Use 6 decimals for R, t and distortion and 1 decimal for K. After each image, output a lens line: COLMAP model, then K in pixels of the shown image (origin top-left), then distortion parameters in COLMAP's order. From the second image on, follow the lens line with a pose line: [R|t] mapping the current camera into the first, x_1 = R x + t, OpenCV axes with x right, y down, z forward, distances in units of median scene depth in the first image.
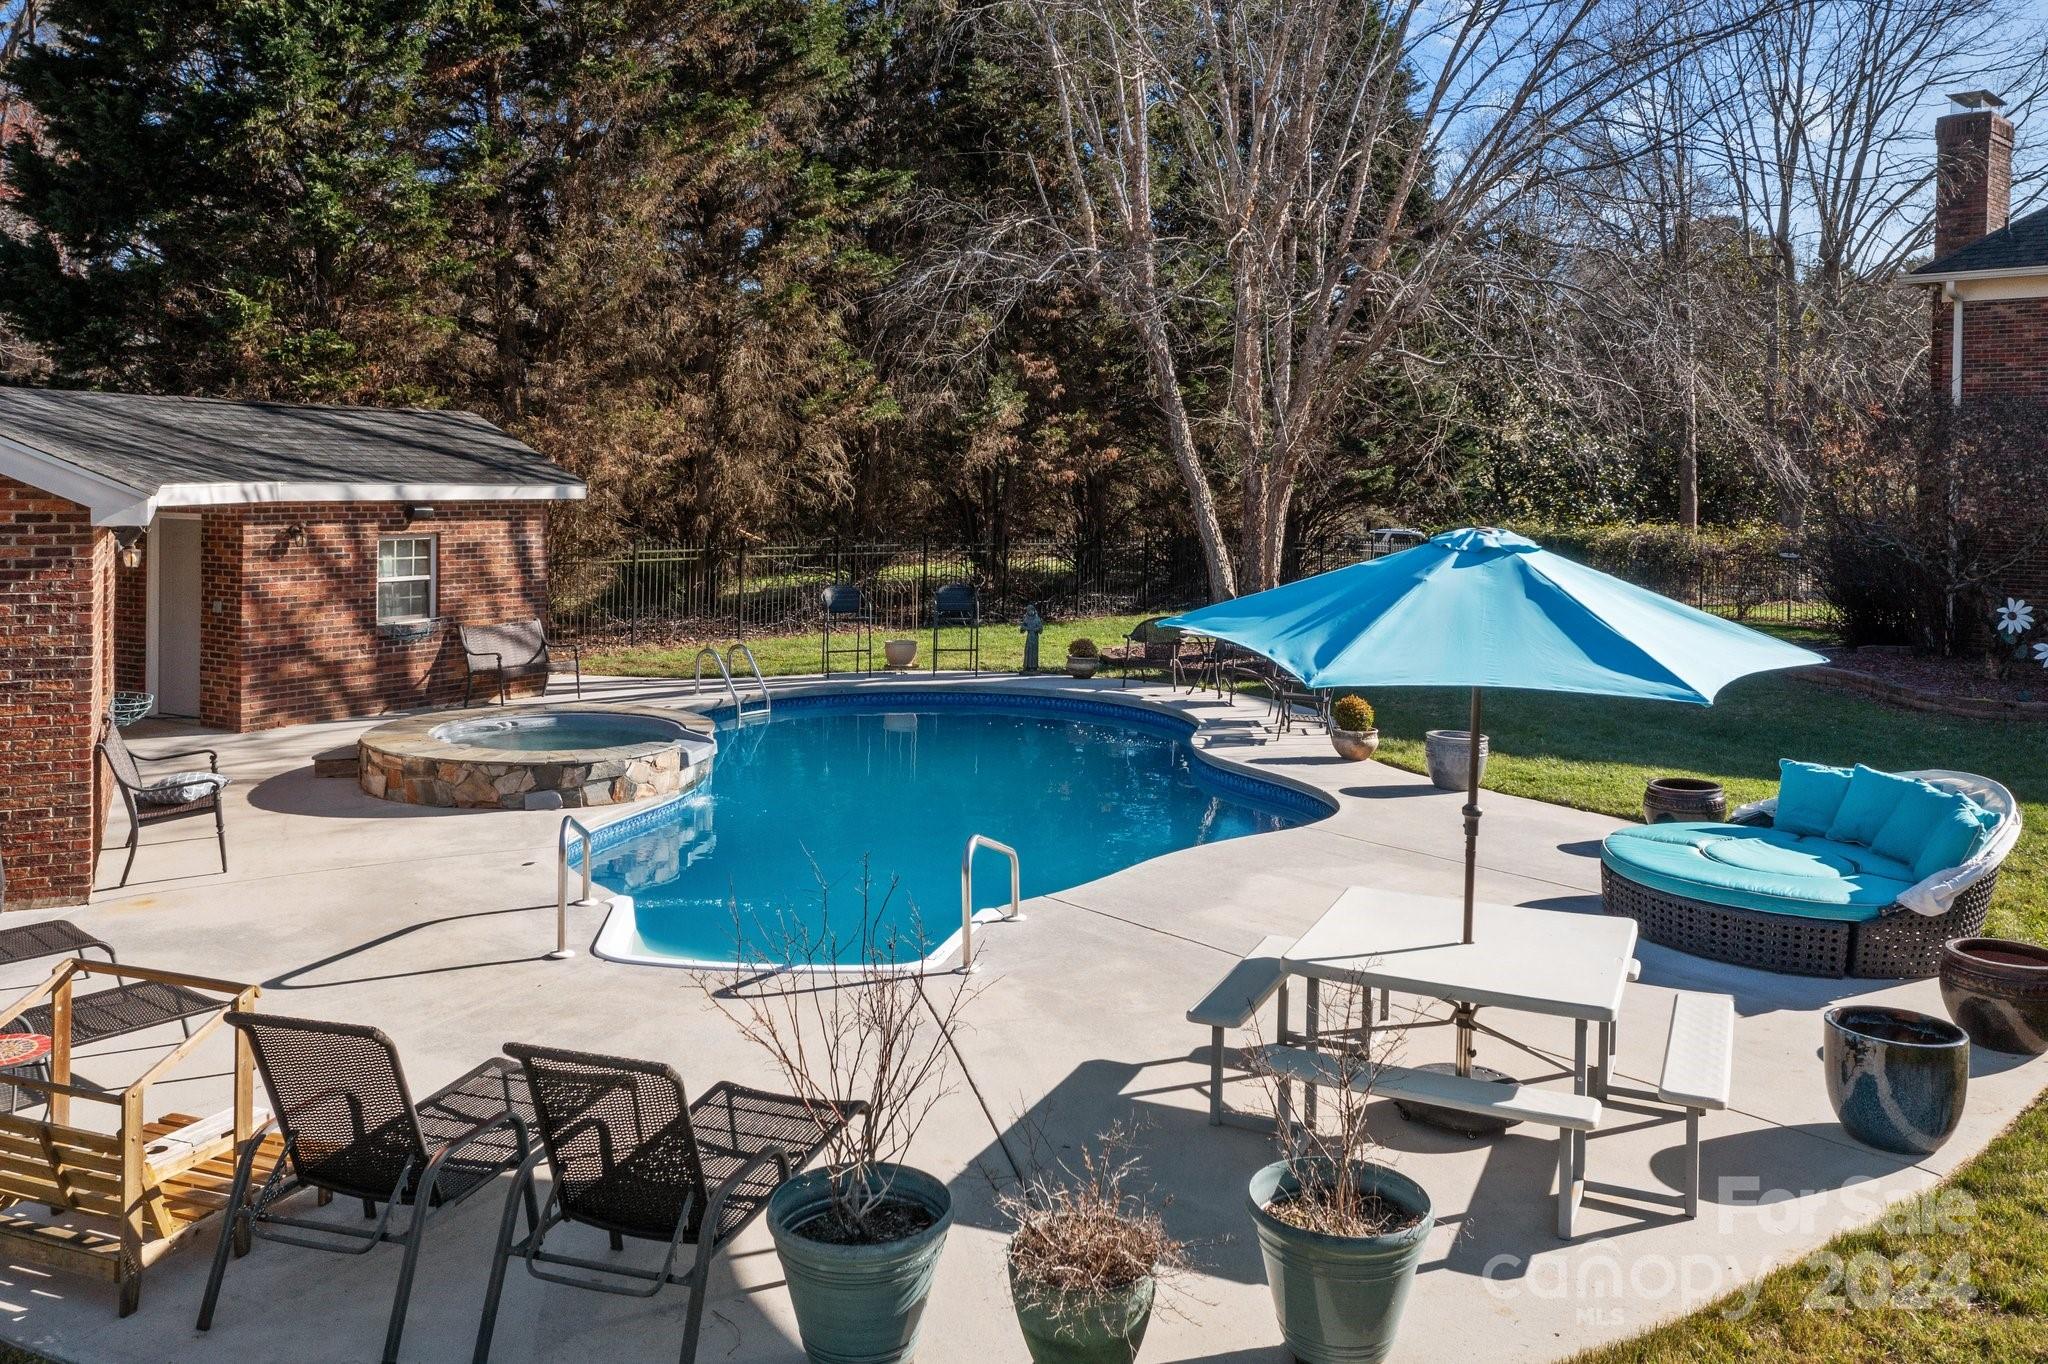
lens RADIAL K [[1590.8, 0, 1024.0], [0, 1590.8, 682.0], [0, 0, 1]] dist [-0.064224, -0.000137]
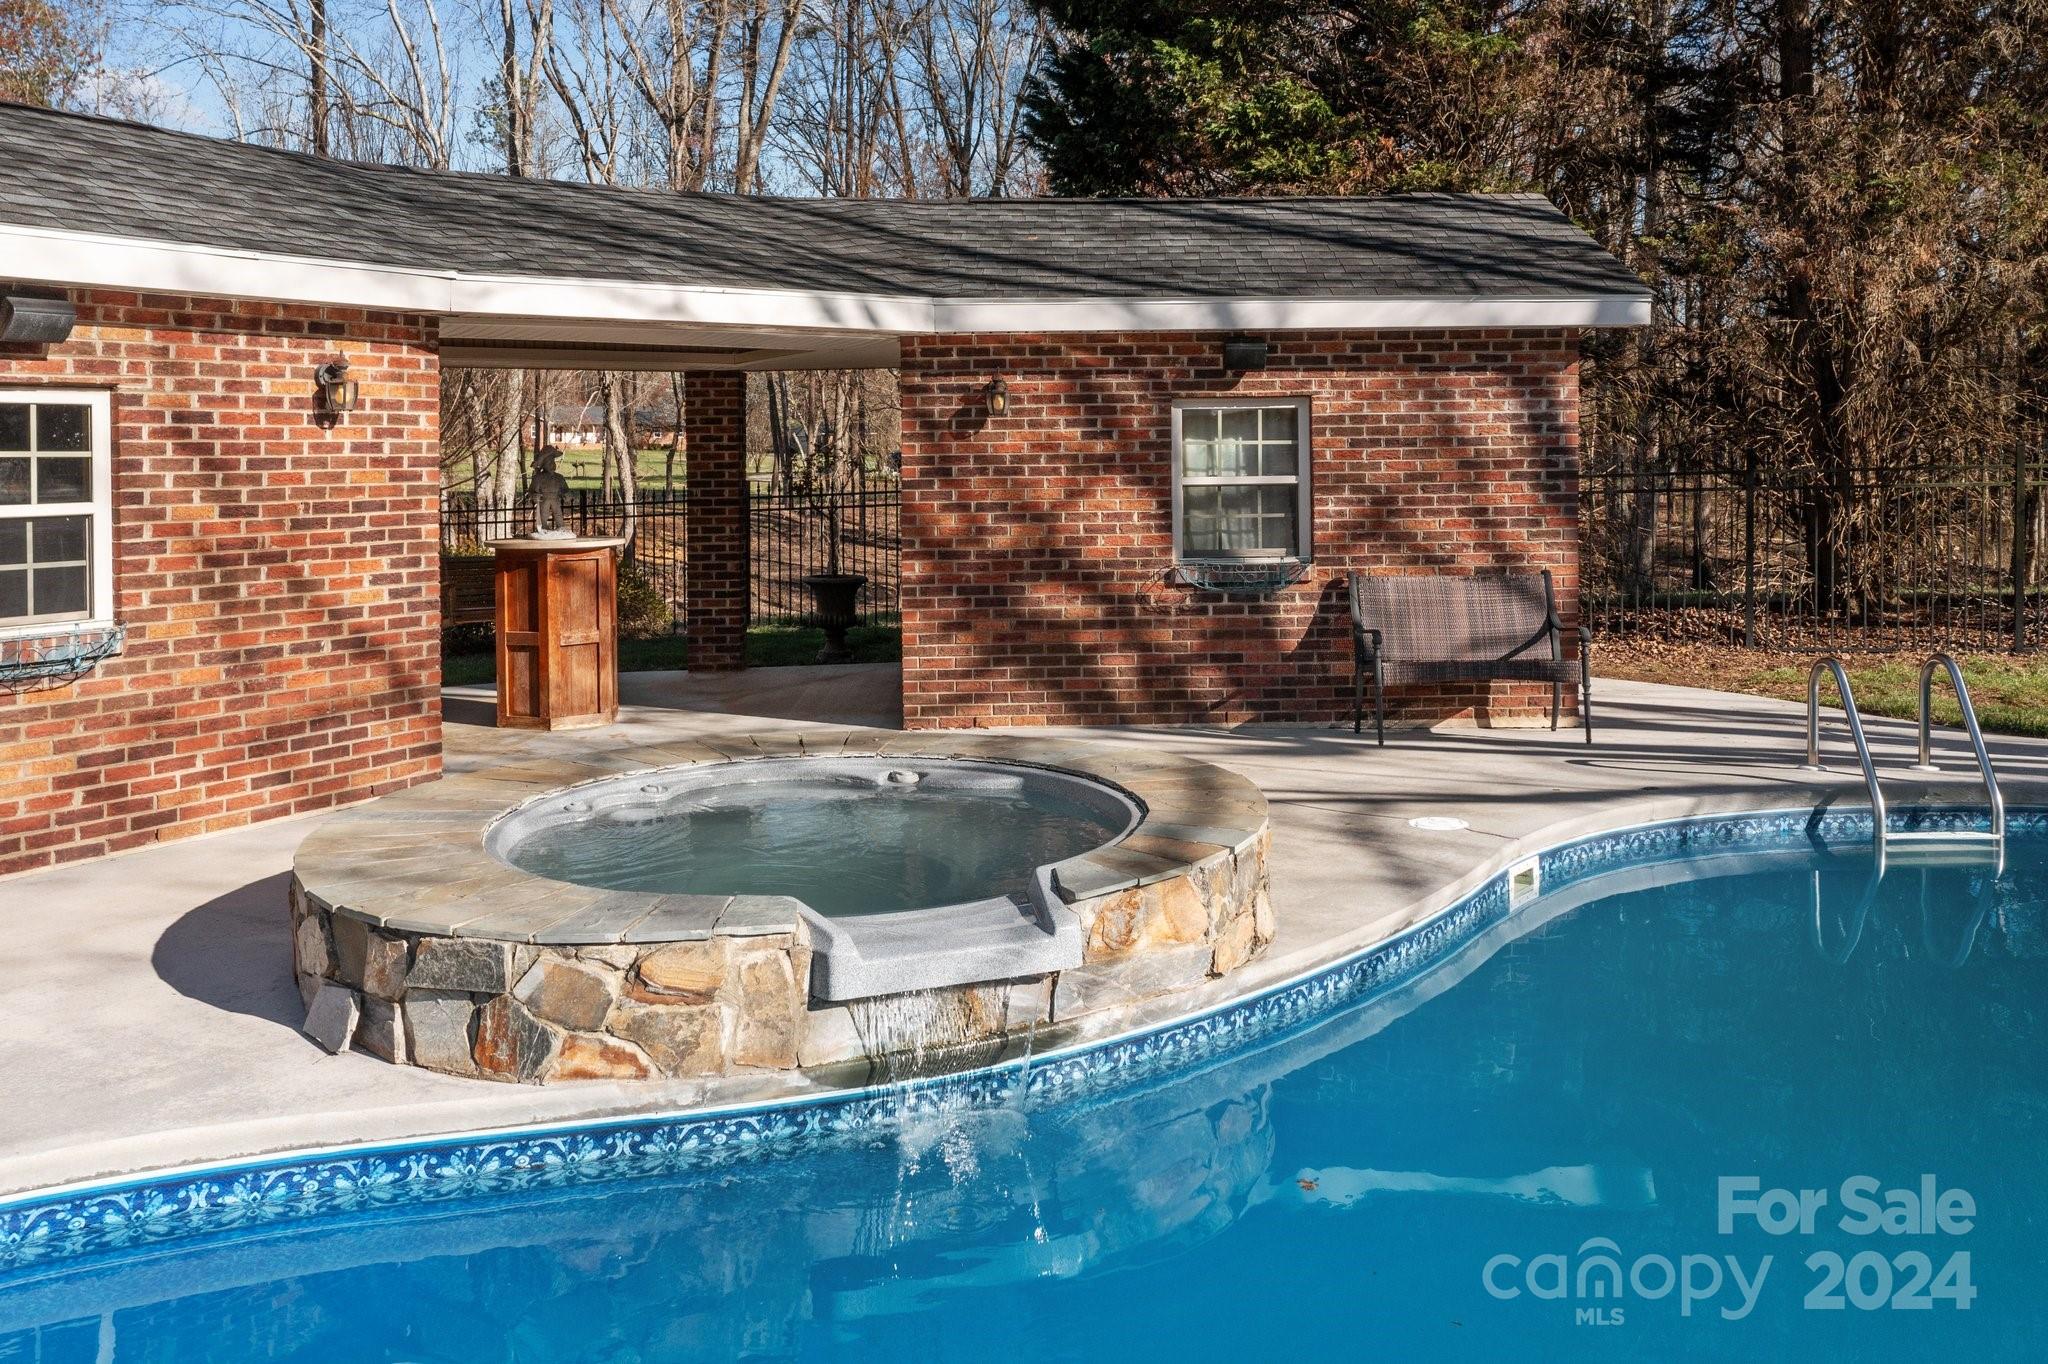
lens RADIAL K [[1590.8, 0, 1024.0], [0, 1590.8, 682.0], [0, 0, 1]] dist [-0.064224, -0.000137]
pose [[0.509632, 0.087287, -0.855953, 0.038996], [-0.086893, 0.994976, 0.049728, -0.018020], [0.855993, 0.049033, 0.514656, 0.664390]]
